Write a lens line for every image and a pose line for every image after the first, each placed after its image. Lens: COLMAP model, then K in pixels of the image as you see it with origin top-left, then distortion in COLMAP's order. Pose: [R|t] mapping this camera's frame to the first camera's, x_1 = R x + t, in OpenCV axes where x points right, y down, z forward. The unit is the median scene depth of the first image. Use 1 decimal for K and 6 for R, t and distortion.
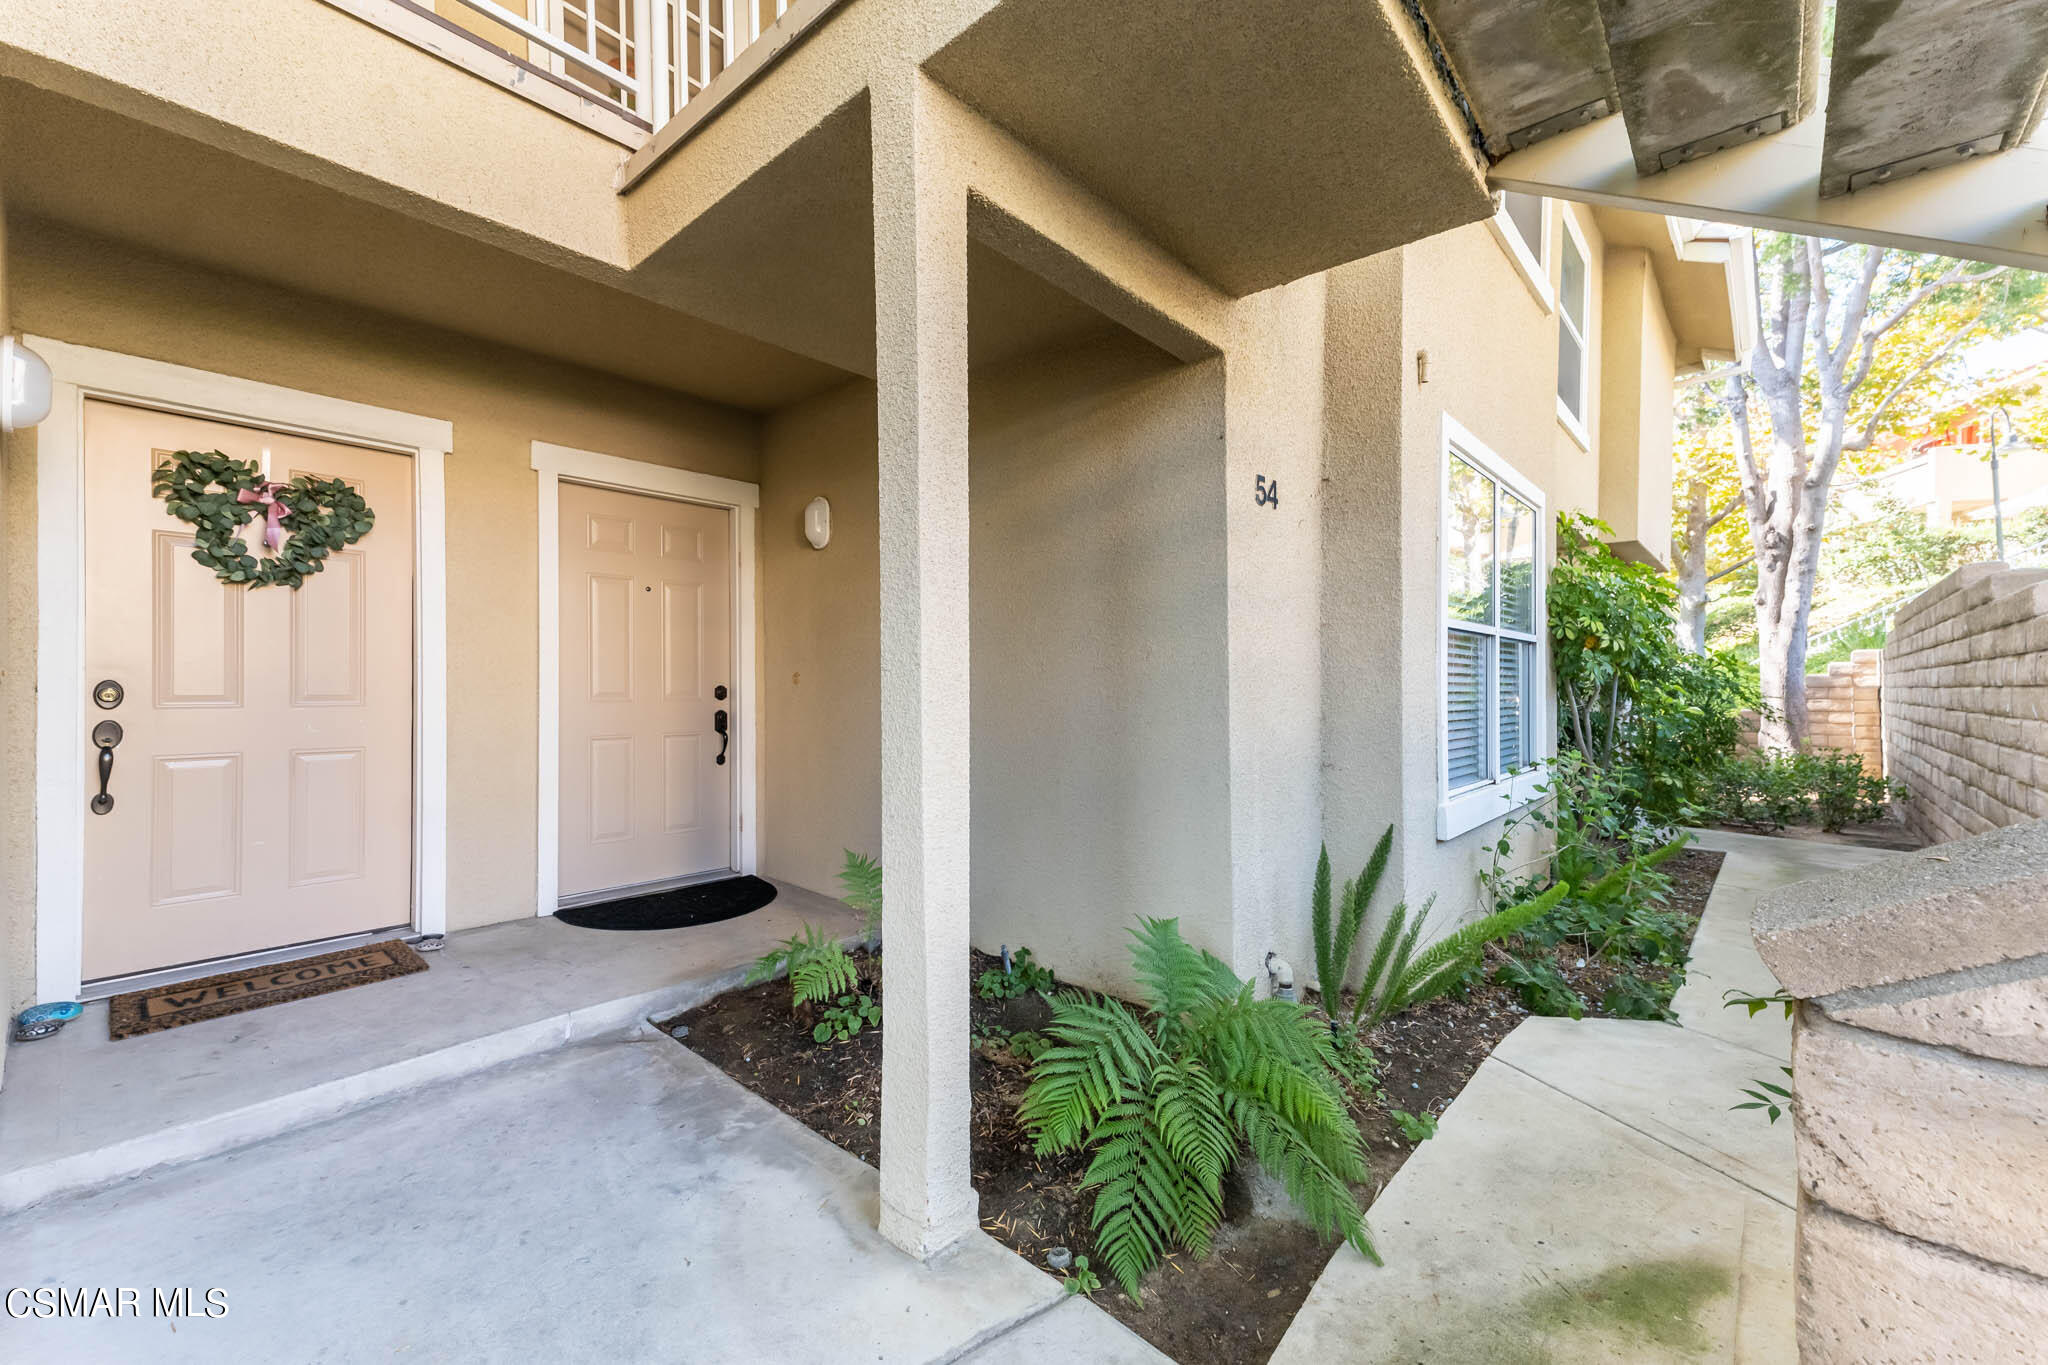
lens RADIAL K [[874.3, 0, 1024.8], [0, 874.3, 687.7], [0, 0, 1]] dist [0.030839, -0.000760]
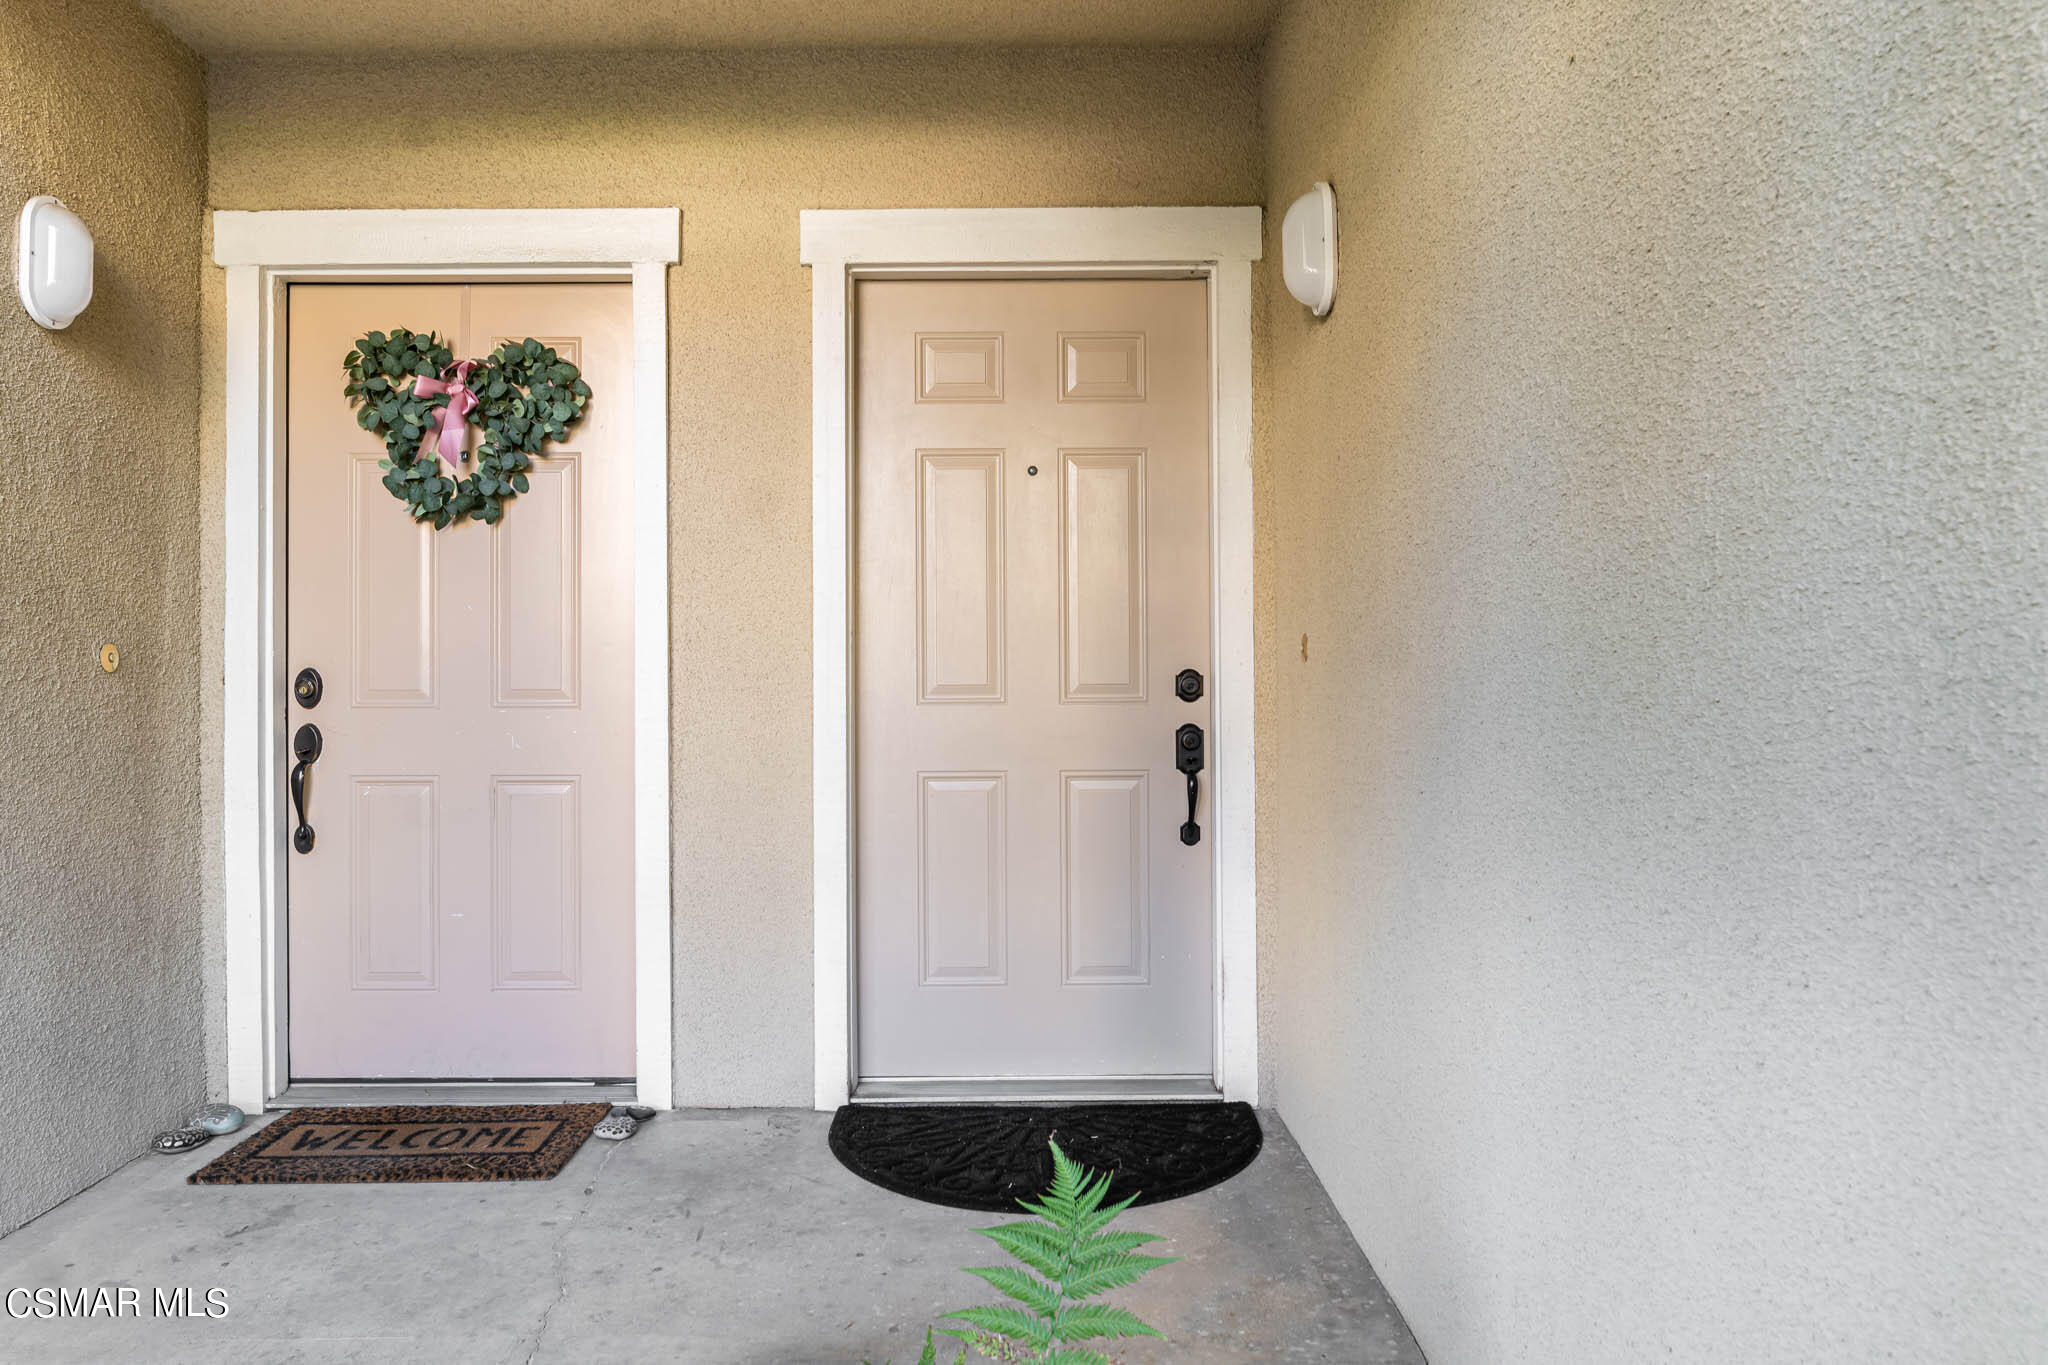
lens RADIAL K [[1399.0, 0, 1023.6], [0, 1399.0, 686.8], [0, 0, 1]] dist [-0.031232, -0.001161]
pose [[0.674305, -0.004428, -0.738440, 0.172711], [0.005569, 0.999984, -0.000911, 0.009624], [0.738432, -0.003498, 0.674319, 0.618401]]
